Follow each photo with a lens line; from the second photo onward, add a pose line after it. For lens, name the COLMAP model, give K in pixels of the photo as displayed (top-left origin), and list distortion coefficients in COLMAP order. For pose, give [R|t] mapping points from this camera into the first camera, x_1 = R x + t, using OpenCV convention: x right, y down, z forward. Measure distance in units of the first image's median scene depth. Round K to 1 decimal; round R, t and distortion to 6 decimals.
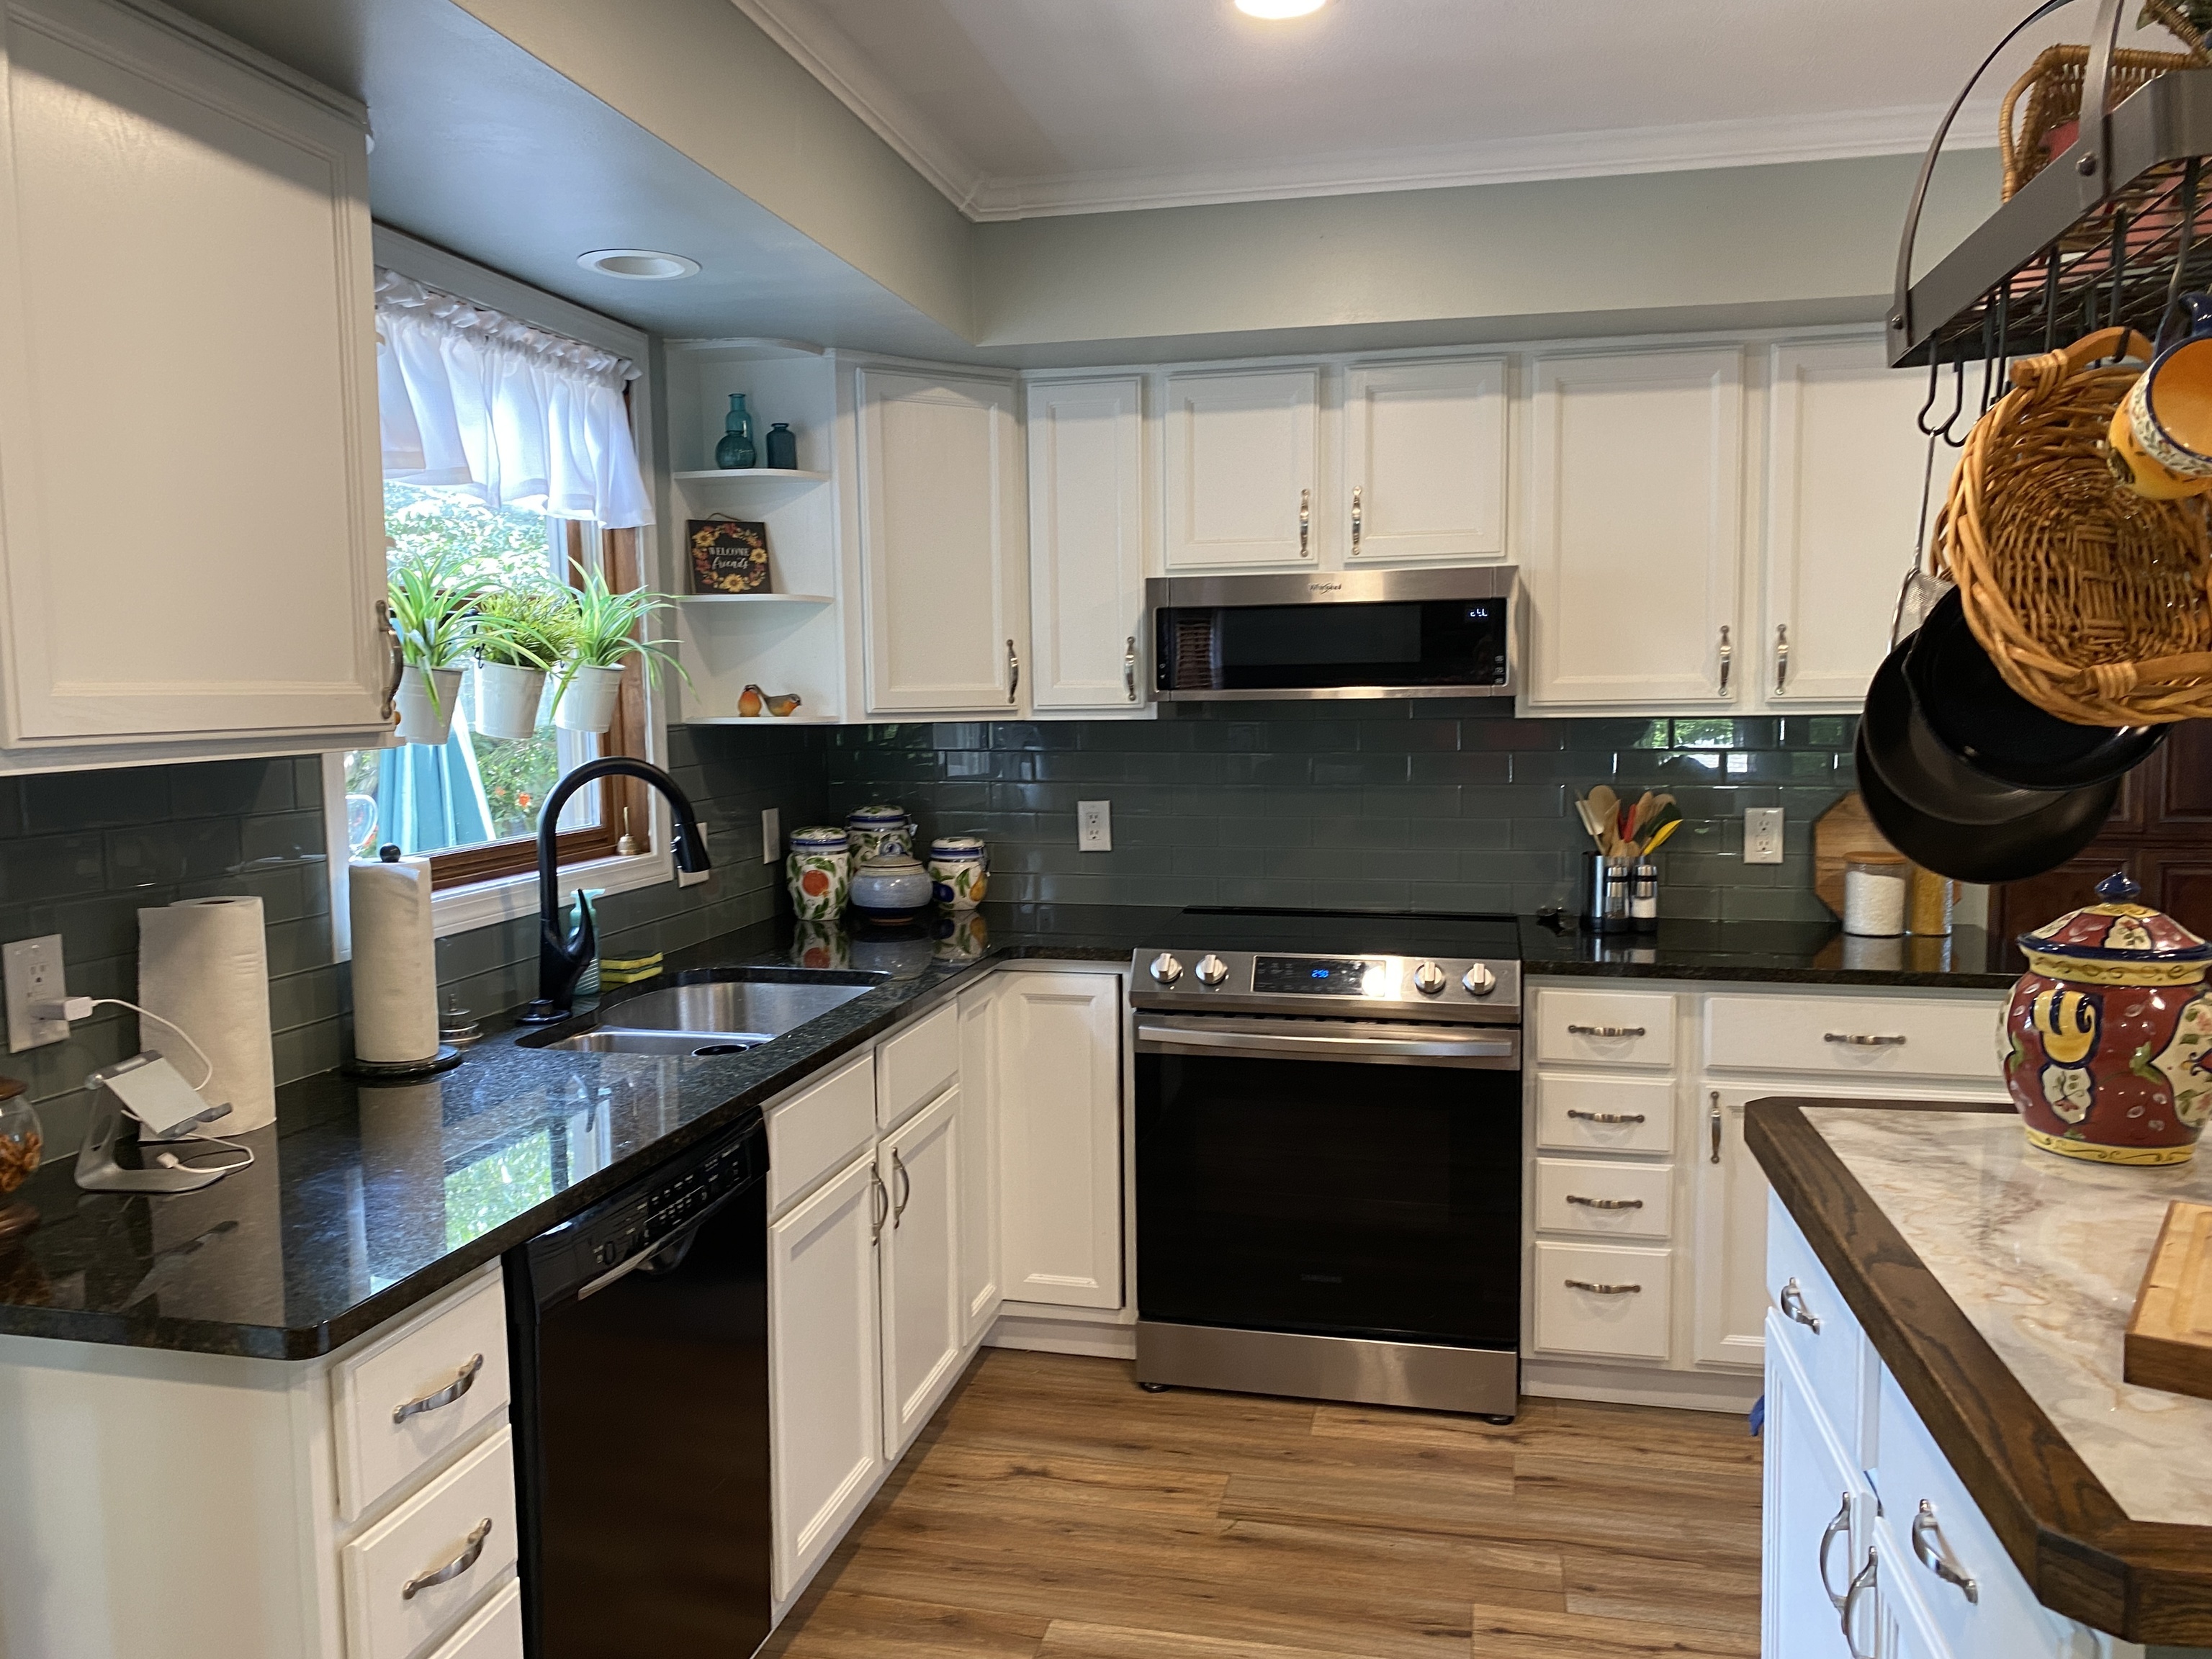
lens RADIAL K [[1689.5, 0, 1097.7], [0, 1689.5, 853.1], [0, 0, 1]] dist [-0.002218, 0.011681]
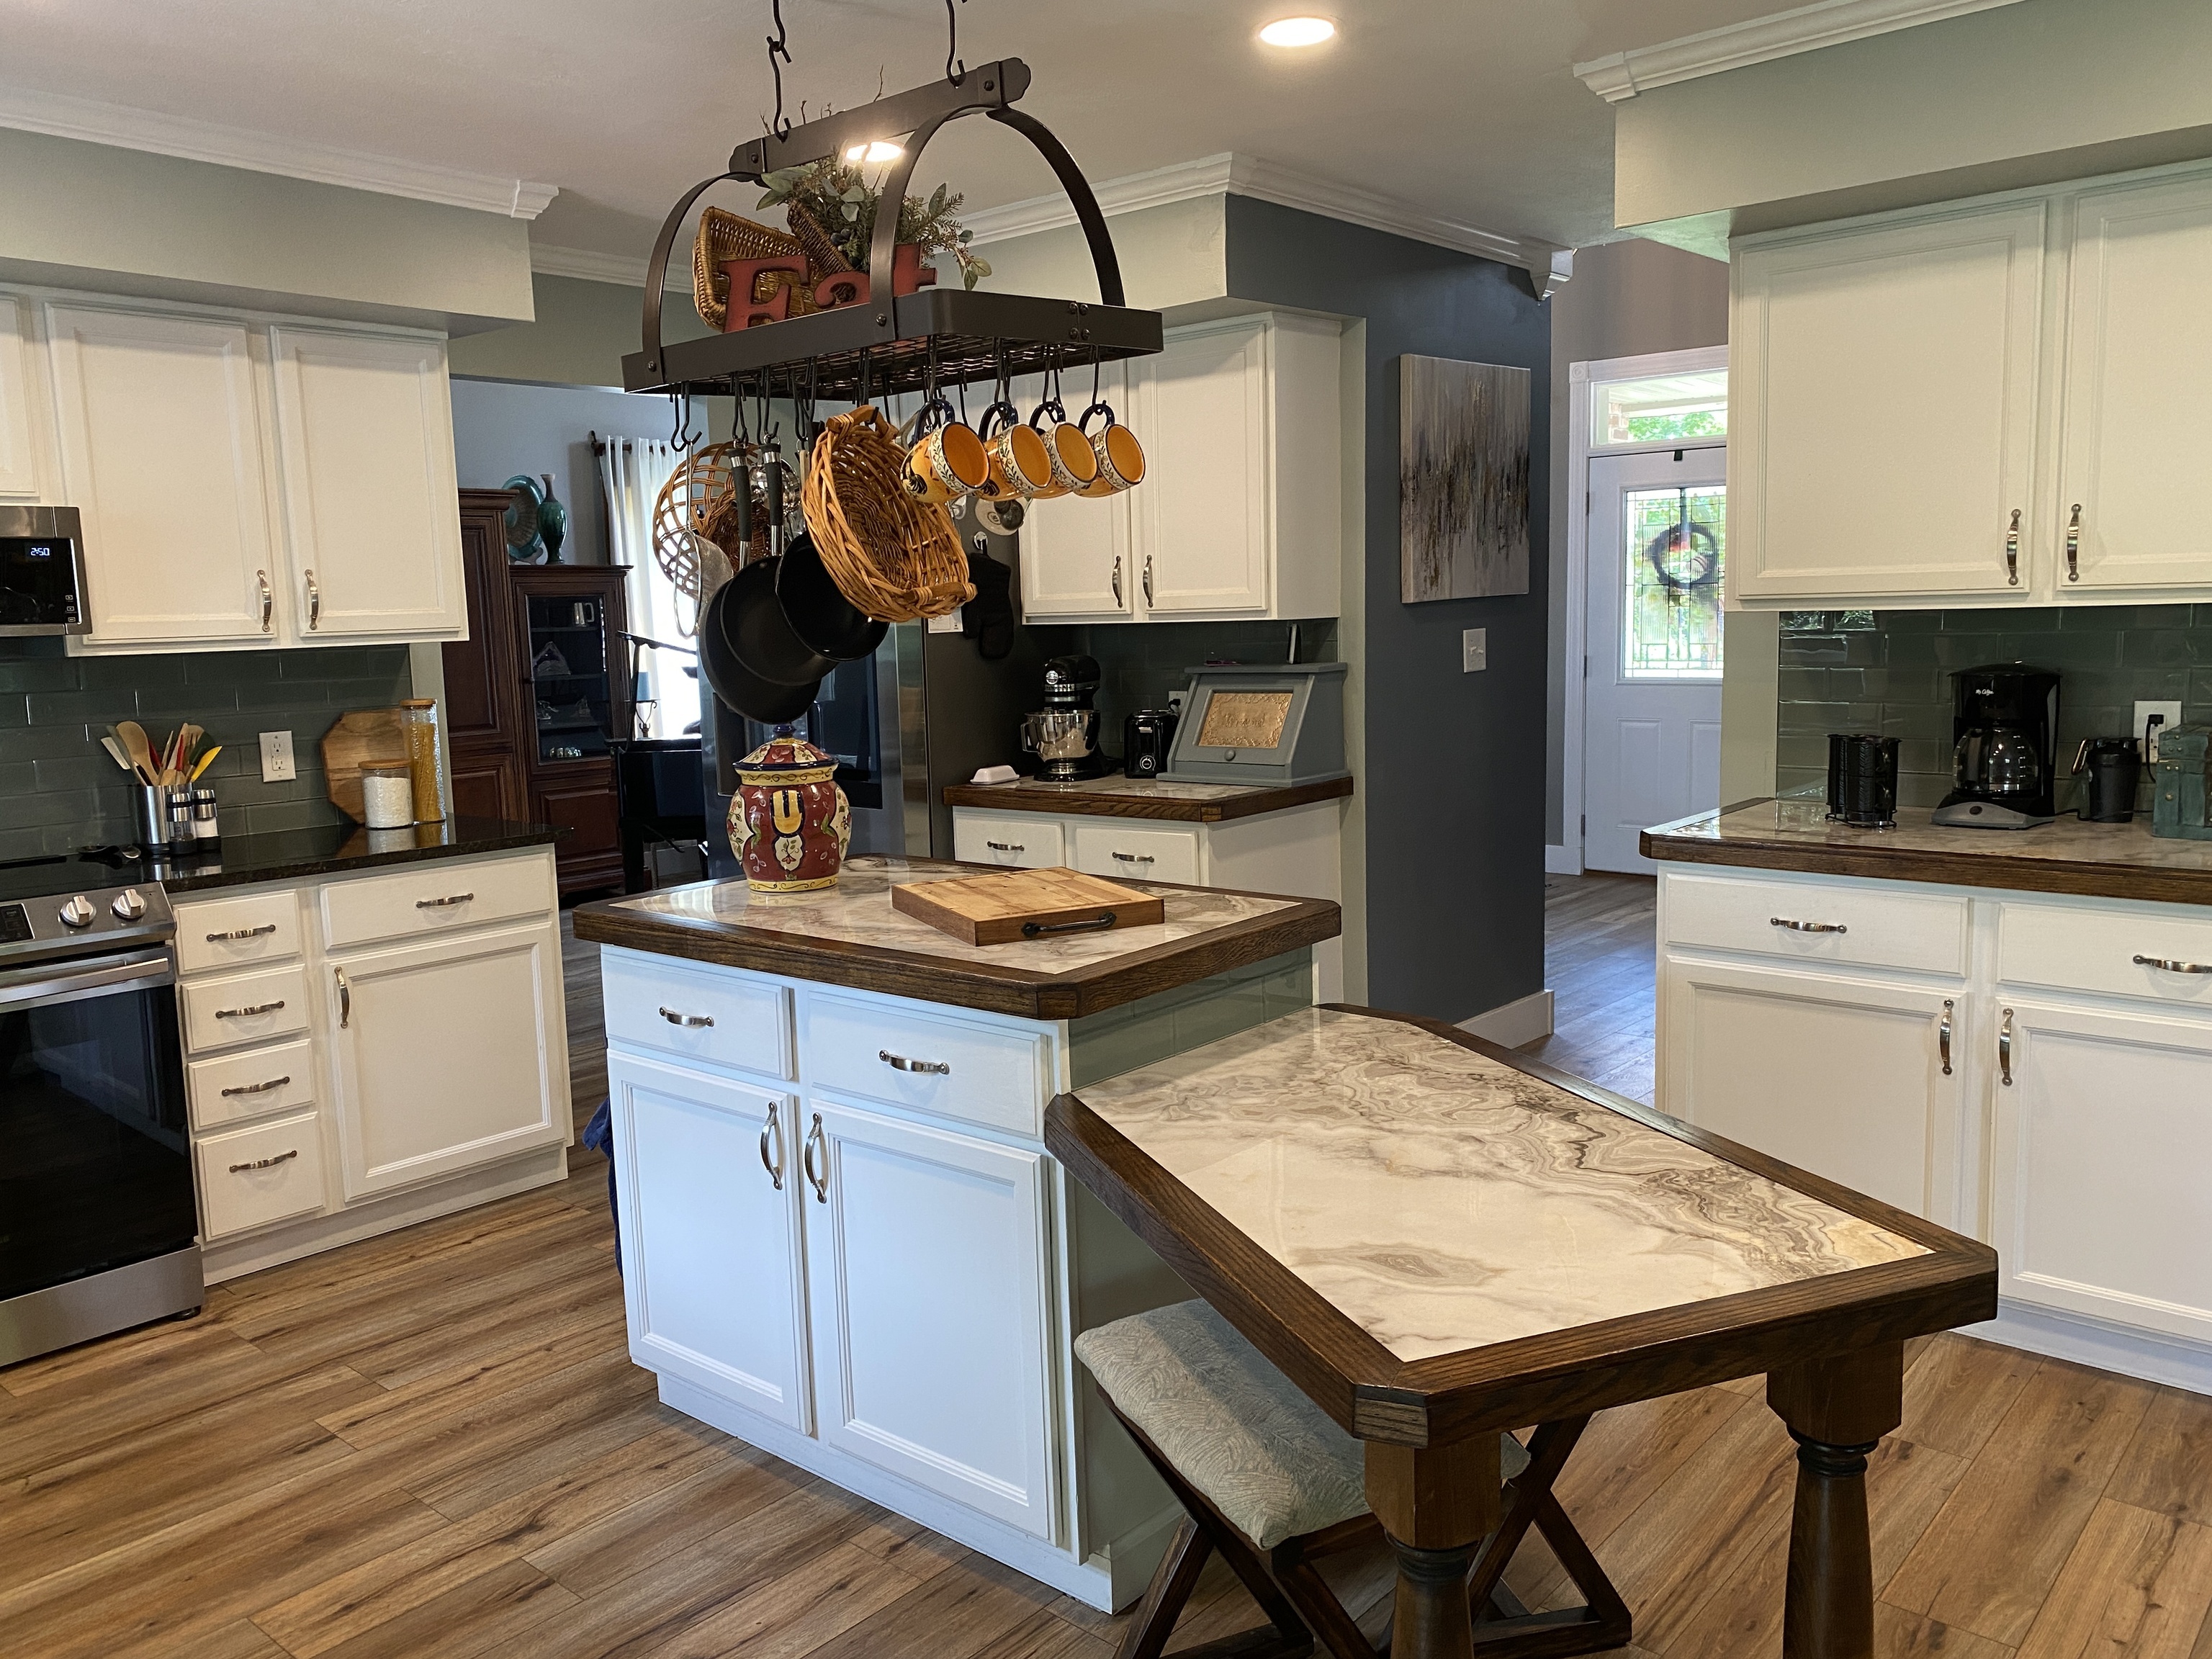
lens RADIAL K [[1689.5, 0, 1097.7], [0, 1689.5, 853.1], [0, 0, 1]] dist [-0.002218, 0.011681]
pose [[0.470354, -0.131211, 0.872669, -0.394706], [0.109957, 0.989892, 0.089571, 0.014839], [-0.875601, 0.053826, 0.480027, -0.032245]]
